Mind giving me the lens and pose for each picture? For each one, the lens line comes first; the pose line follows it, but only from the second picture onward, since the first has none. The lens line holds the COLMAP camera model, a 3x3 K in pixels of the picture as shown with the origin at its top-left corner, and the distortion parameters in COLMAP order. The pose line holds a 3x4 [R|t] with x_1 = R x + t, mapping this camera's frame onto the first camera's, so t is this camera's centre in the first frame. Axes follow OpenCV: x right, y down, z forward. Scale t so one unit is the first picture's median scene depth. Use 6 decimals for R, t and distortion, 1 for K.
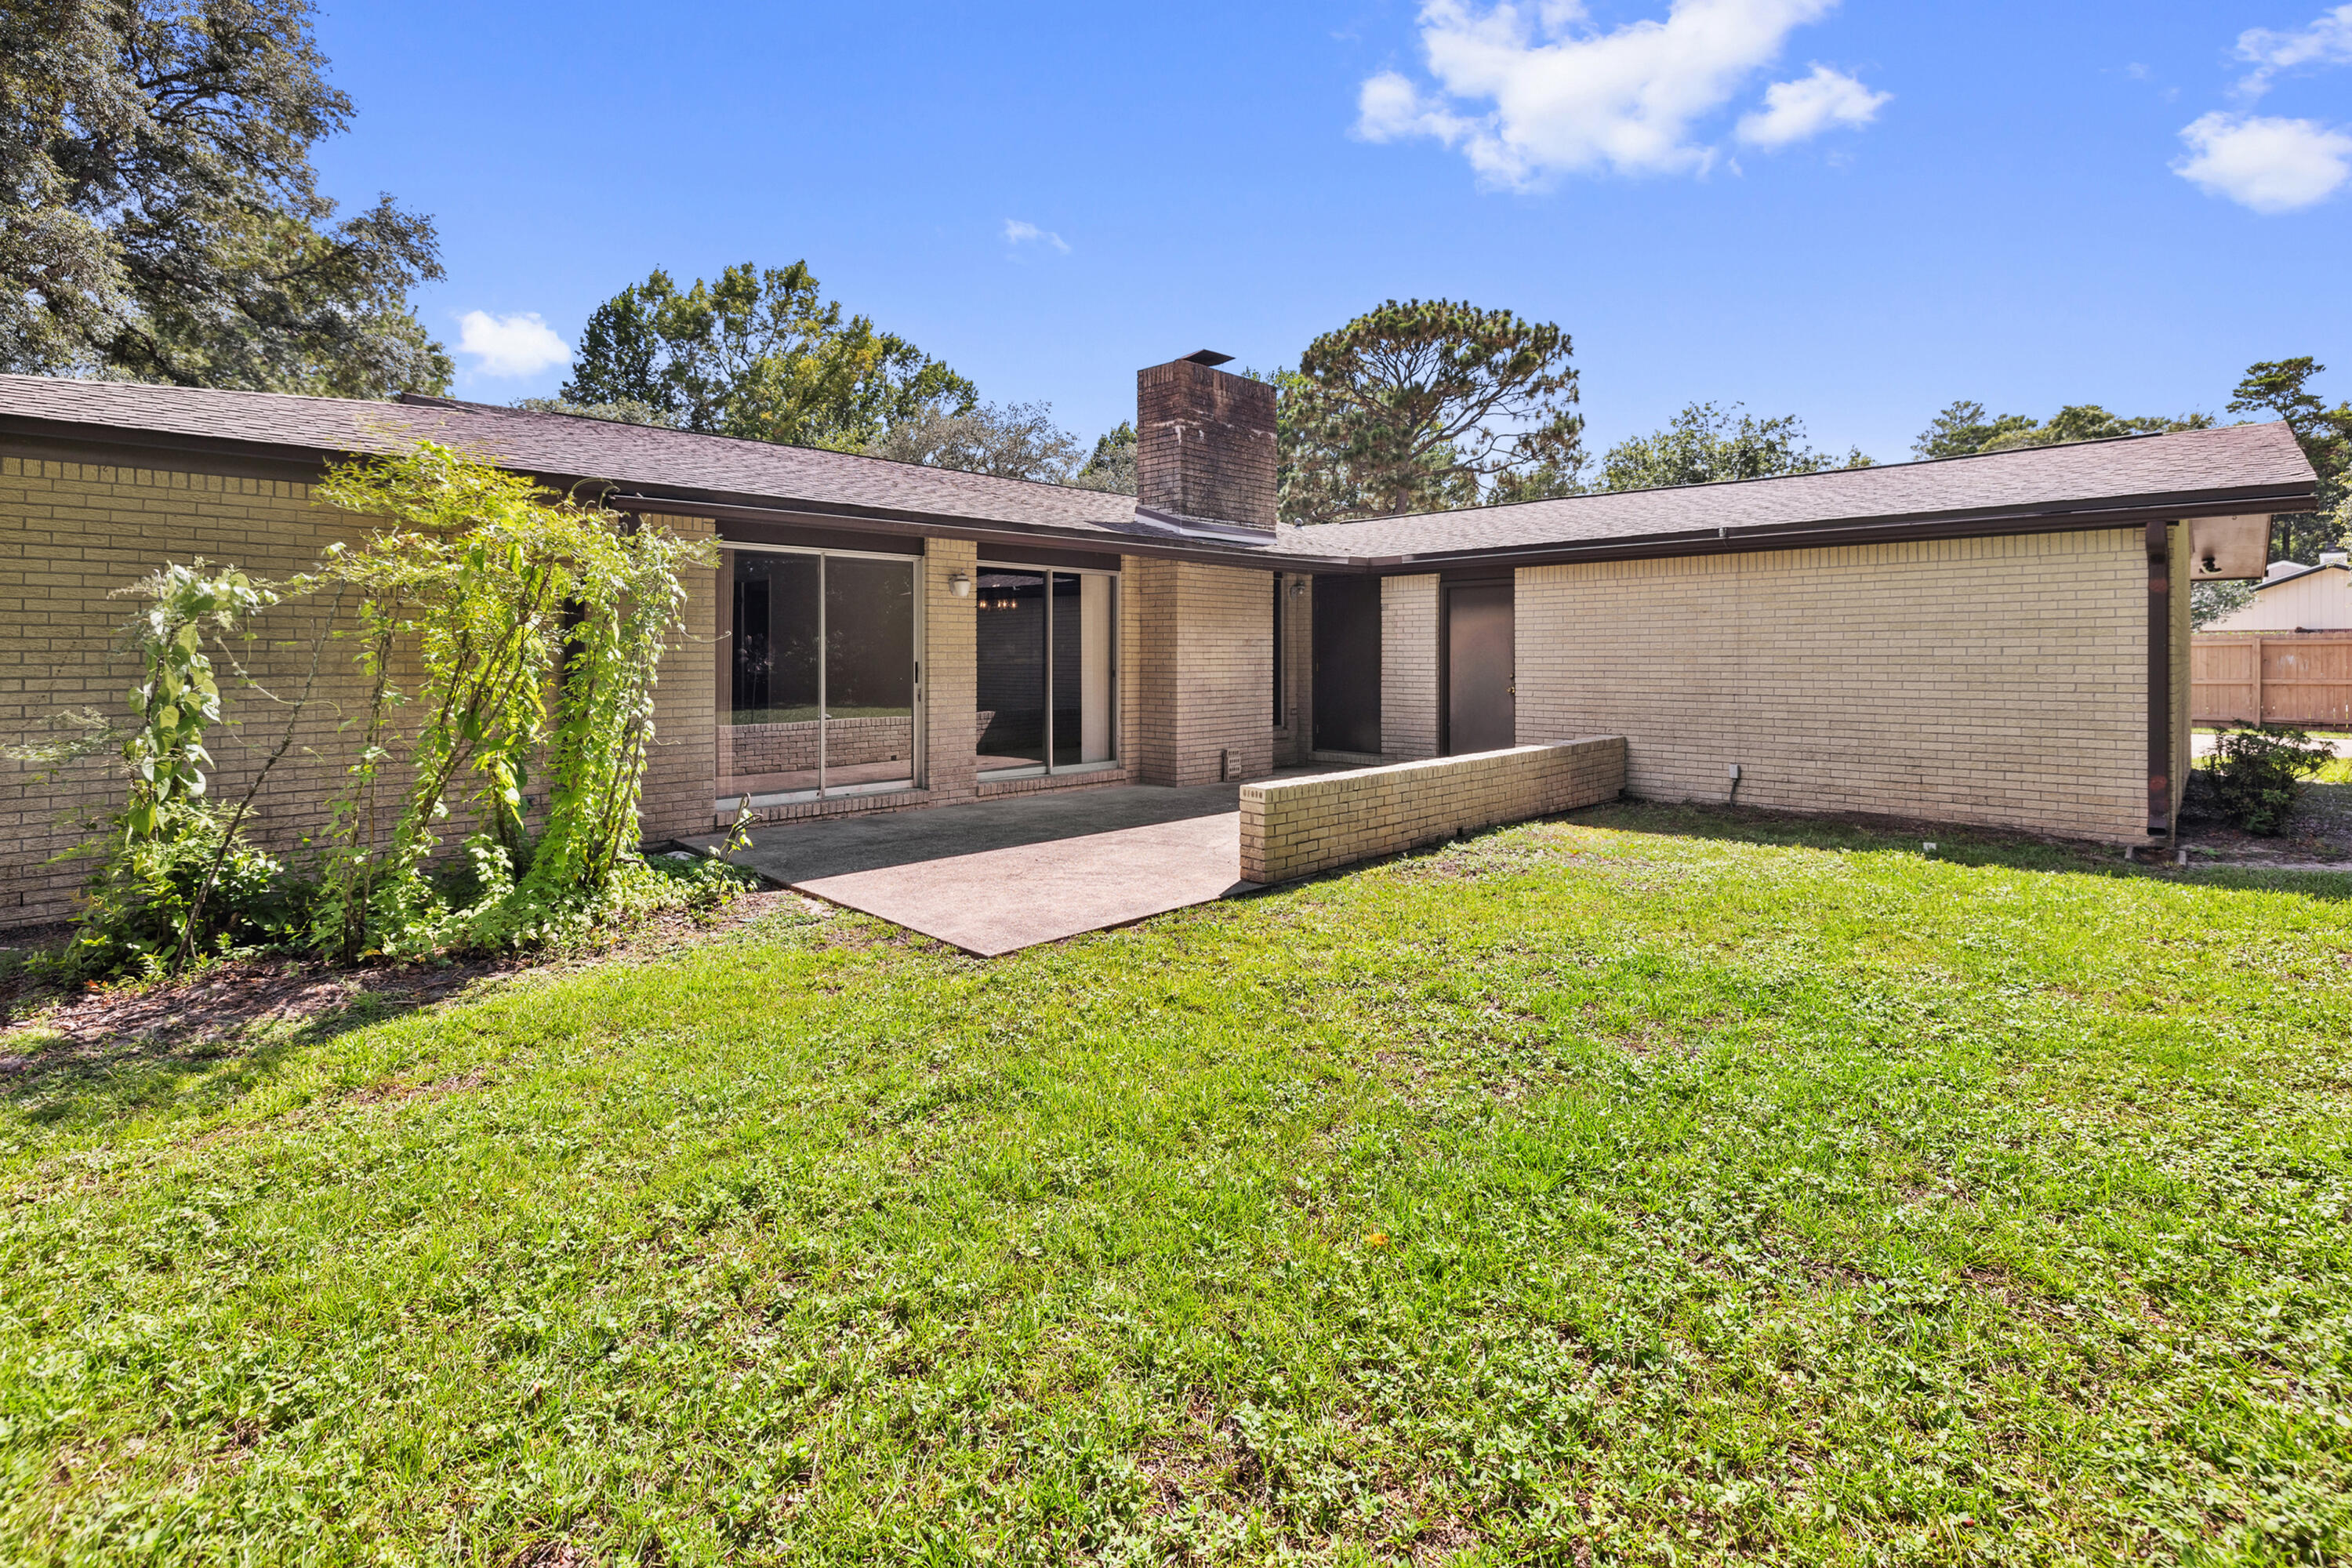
lens RADIAL K [[1011.0, 0, 1164.1], [0, 1011.0, 652.9], [0, 0, 1]] dist [-0.001327, -0.000238]
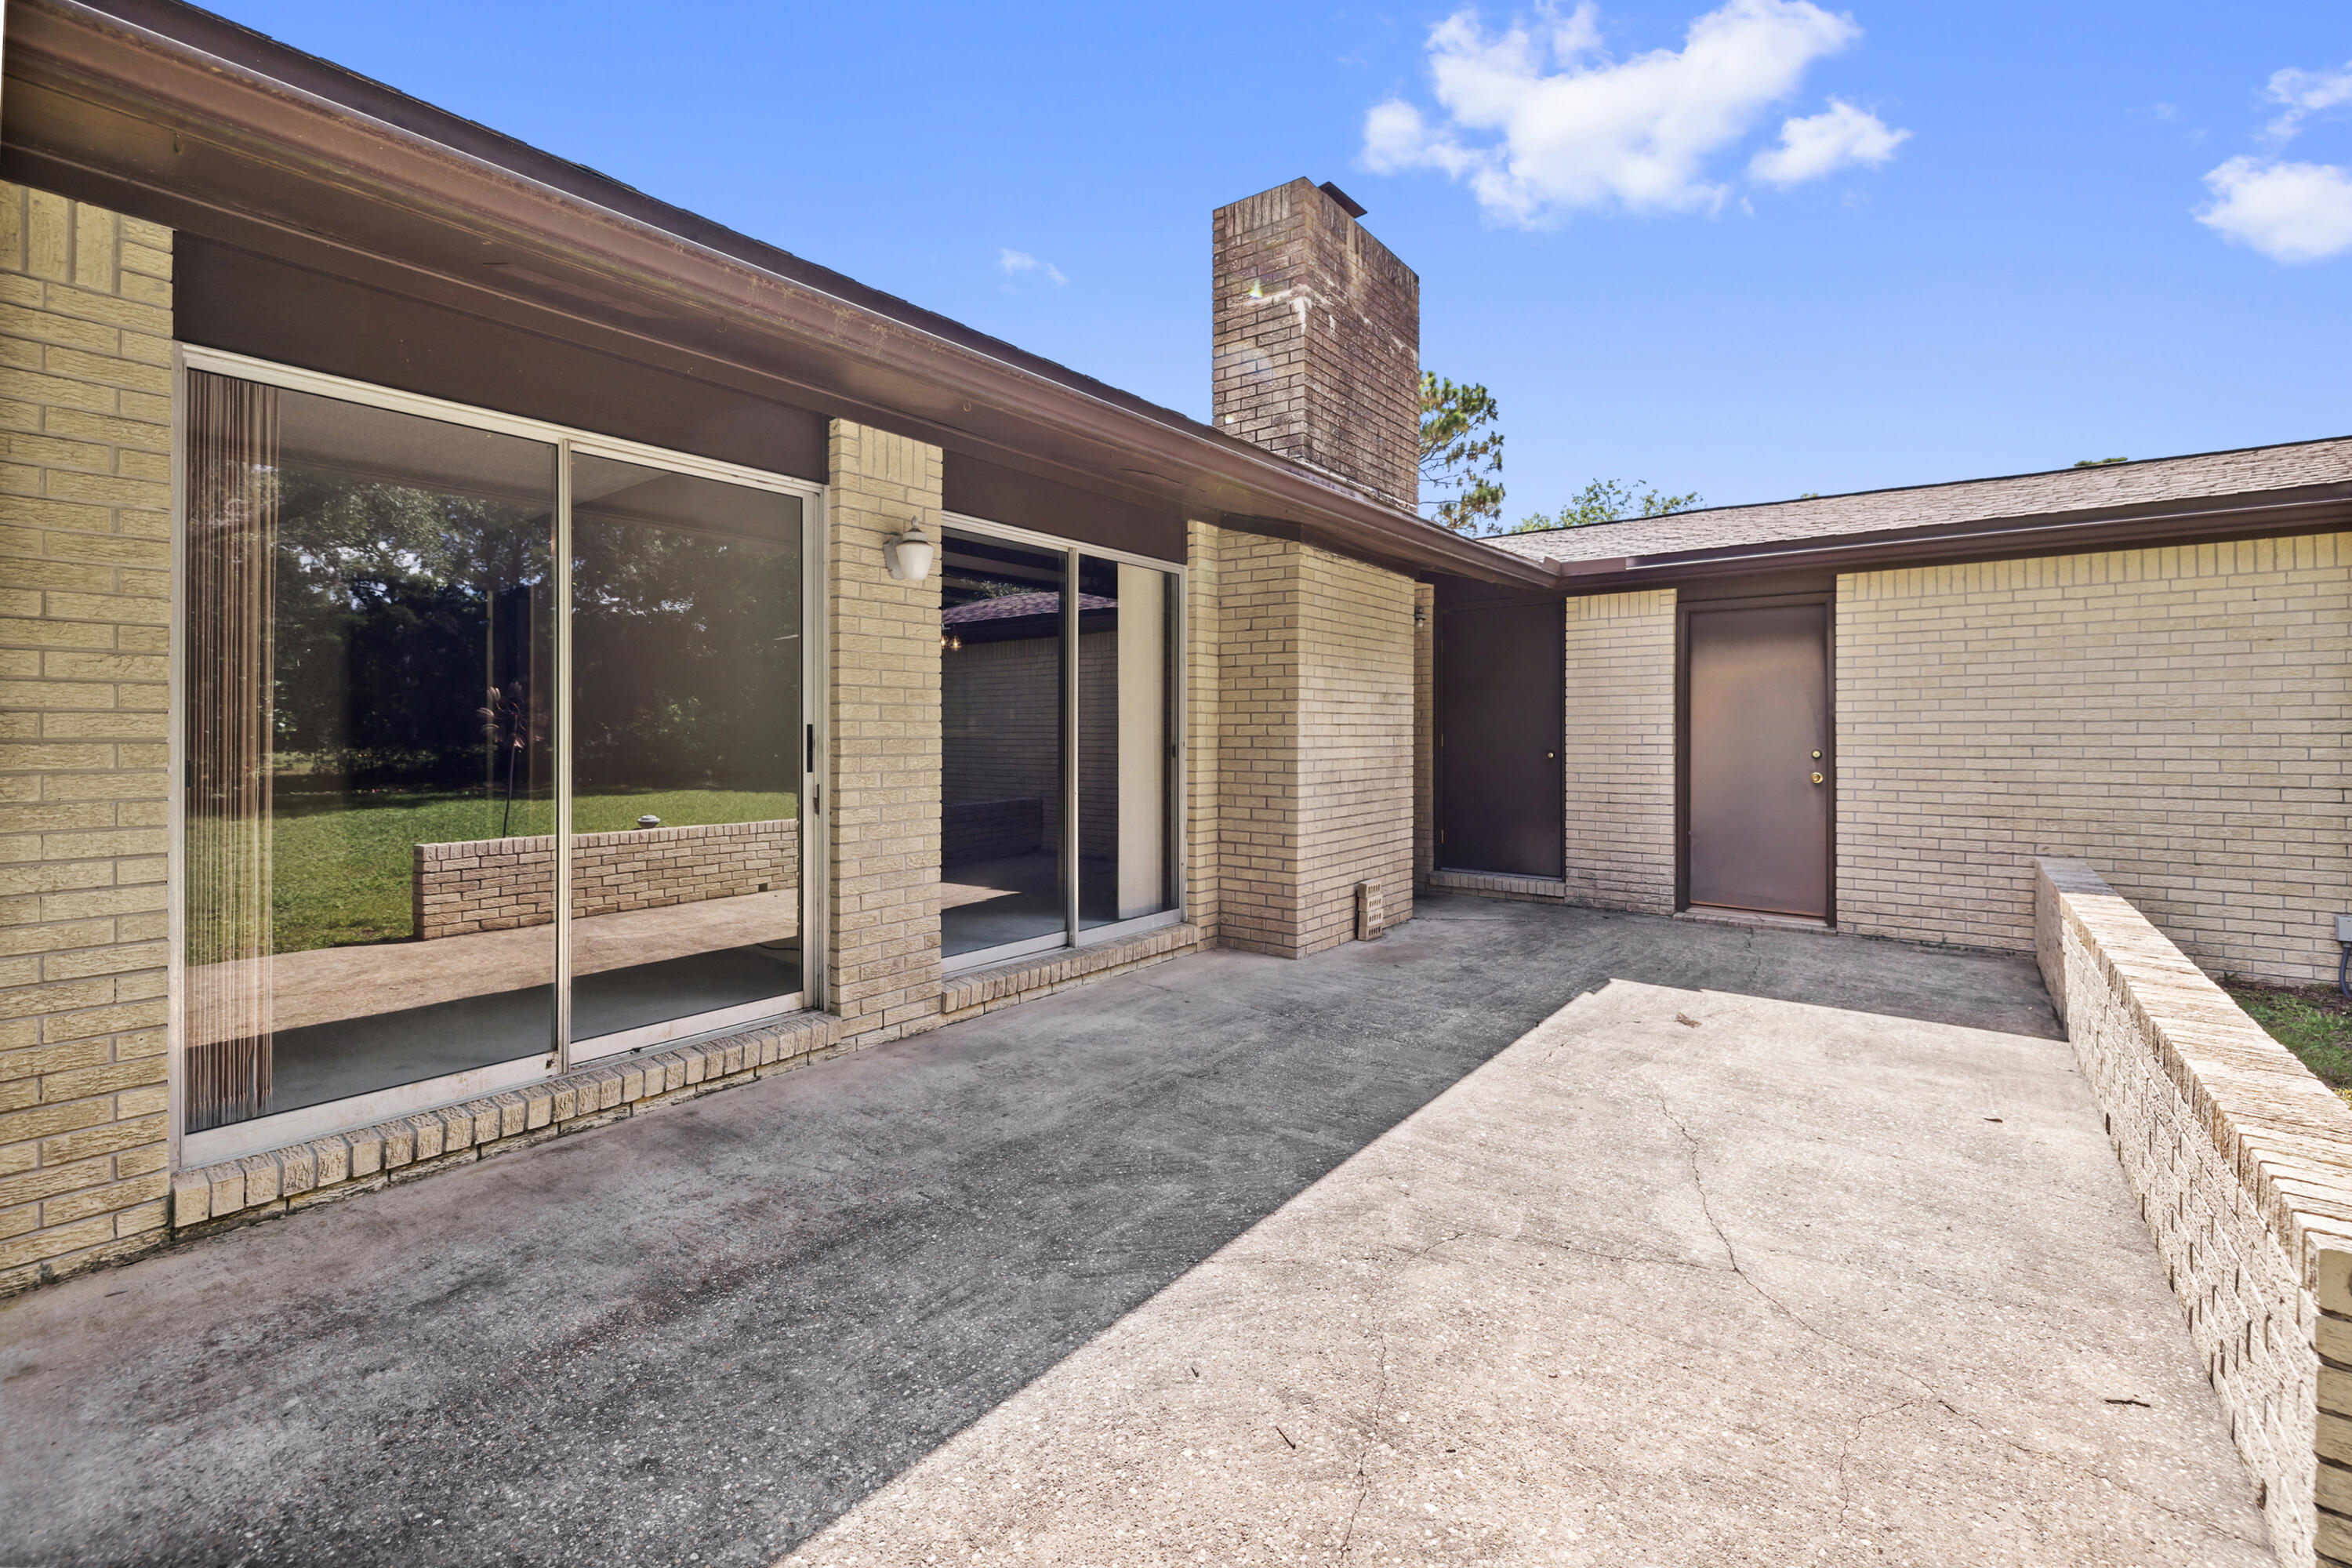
lens RADIAL K [[992.4, 0, 1169.6], [0, 992.4, 731.7], [0, 0, 1]] dist [-0.002289, -0.000200]
pose [[0.991544, 0.002300, 0.129753, -0.111623], [-0.002433, 0.999997, 0.000866, 0.008864], [-0.129750, -0.001174, 0.991546, 0.422385]]
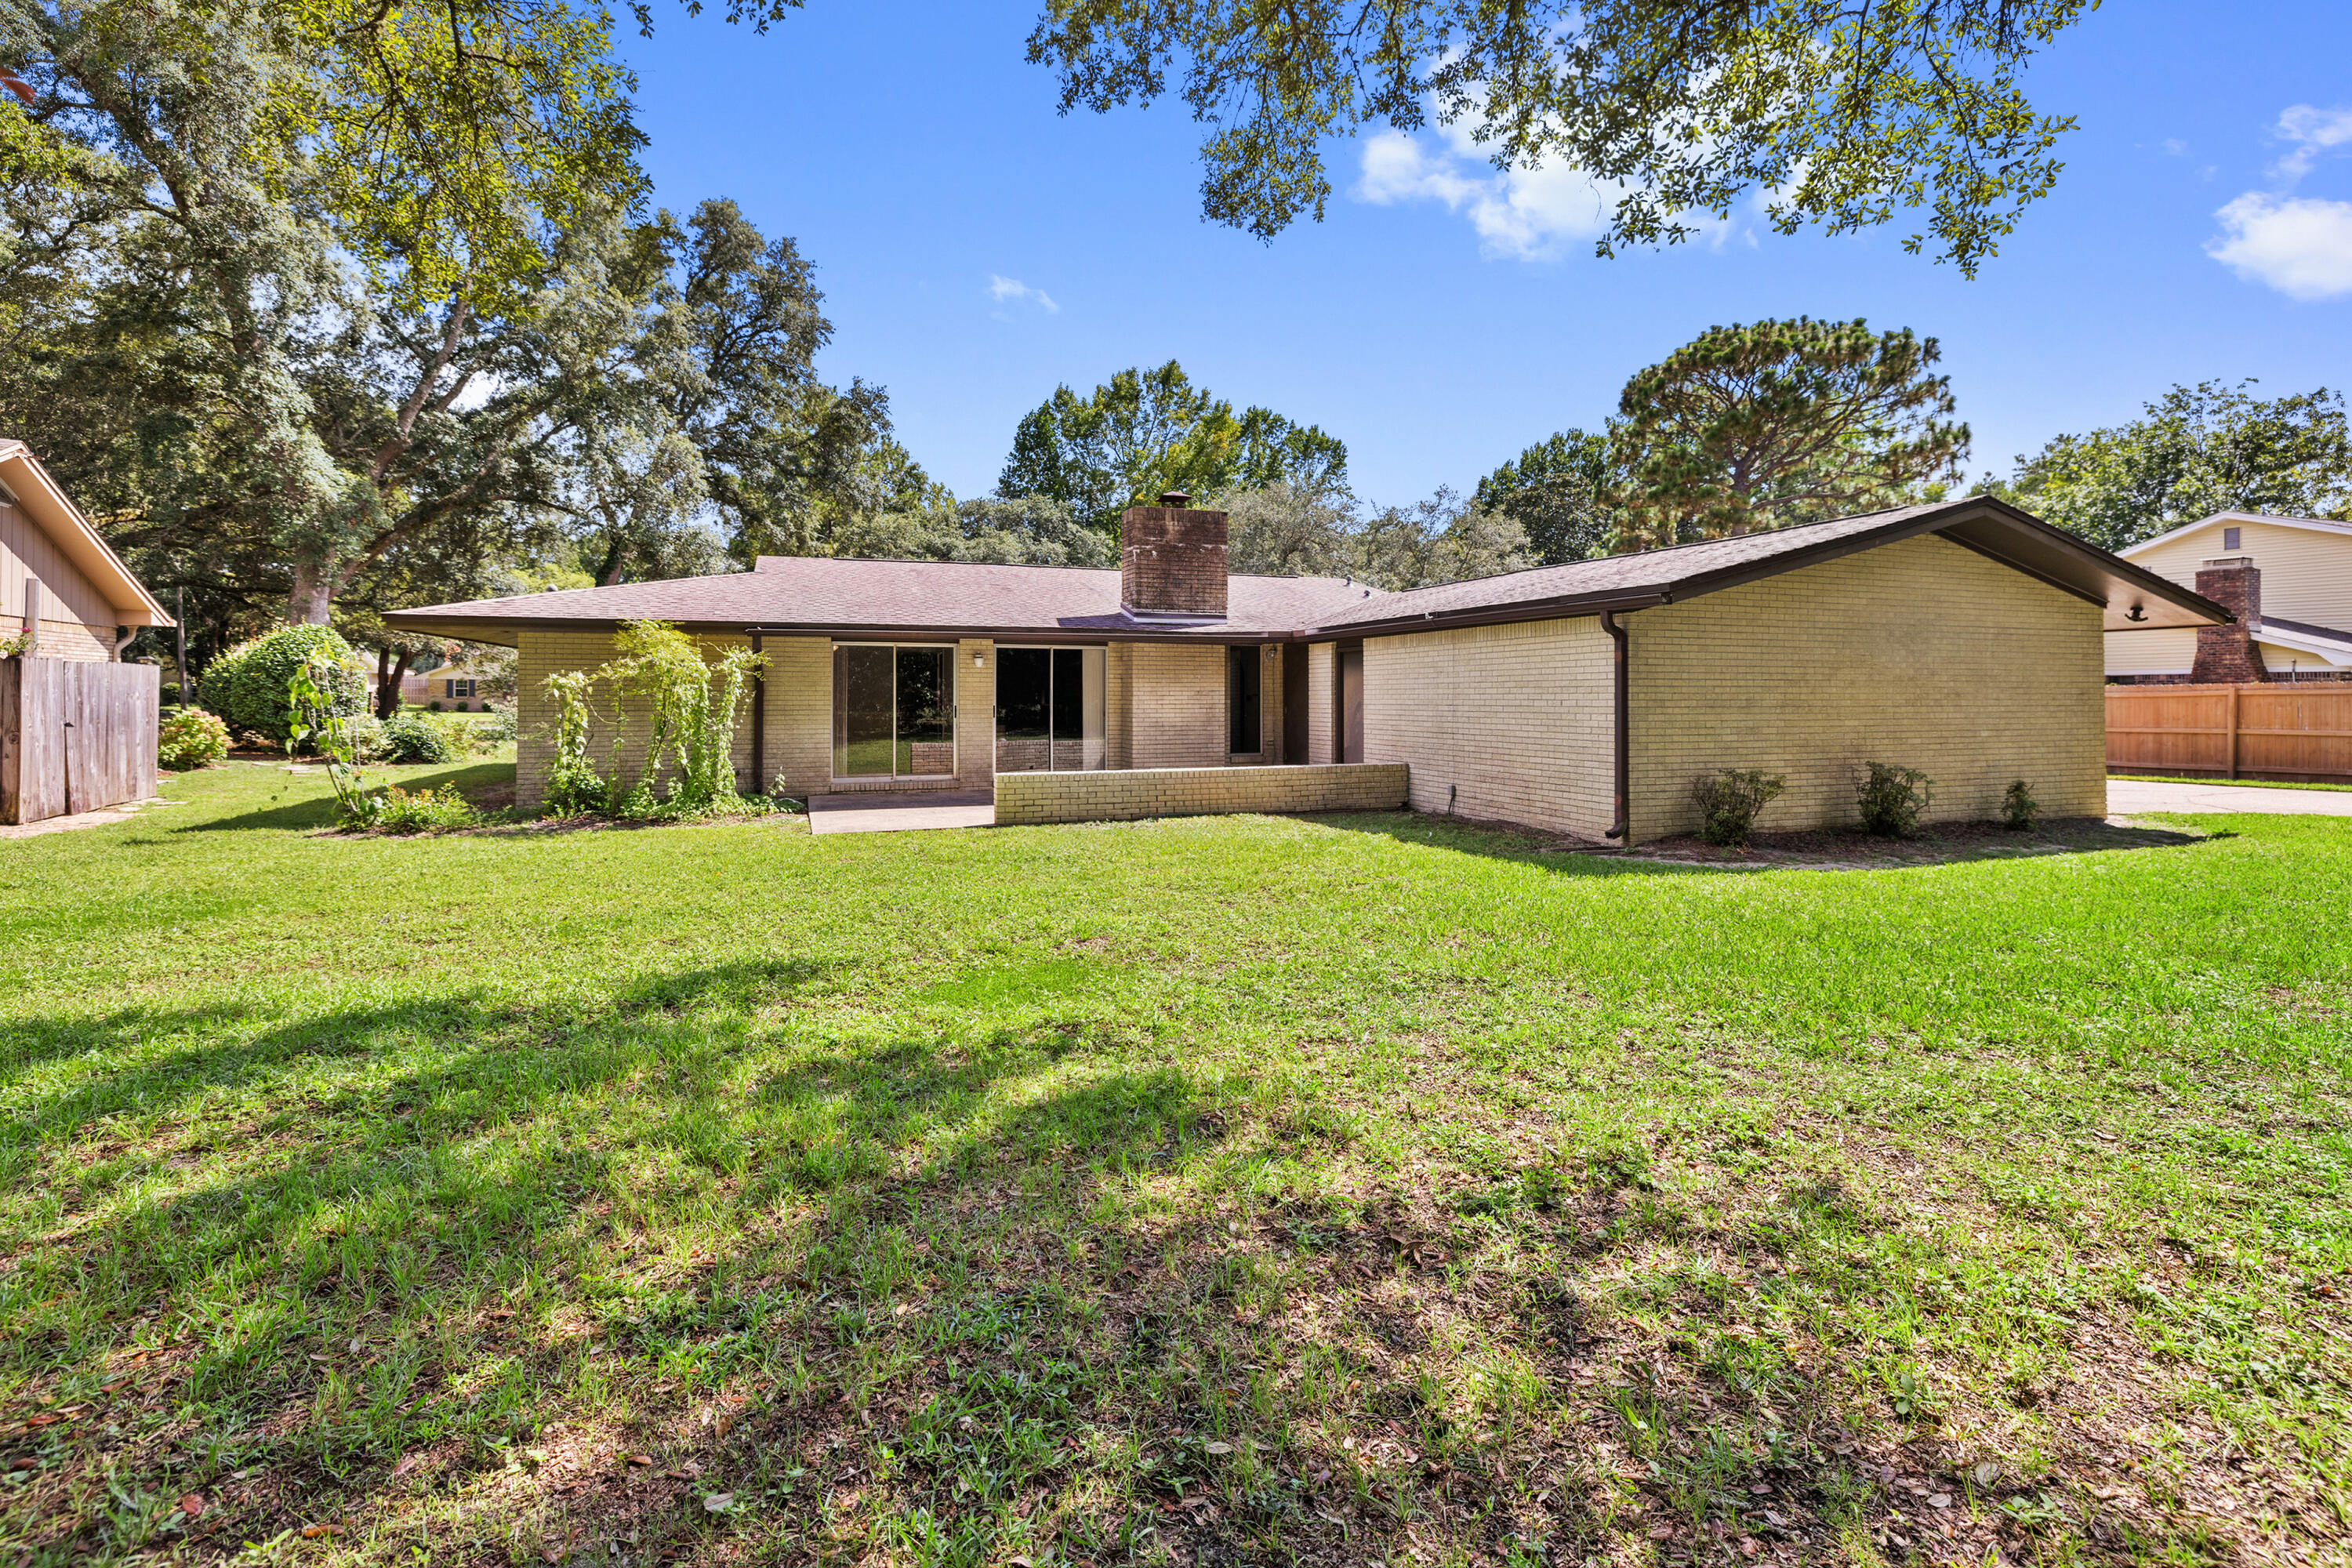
lens RADIAL K [[1011.0, 0, 1164.1], [0, 1011.0, 652.9], [0, 0, 1]] dist [-0.001327, -0.000238]
pose [[0.909711, -0.017464, -0.414874, 0.605599], [0.000536, 0.999164, -0.040884, -0.008217], [0.415241, 0.036970, 0.908960, -0.314864]]
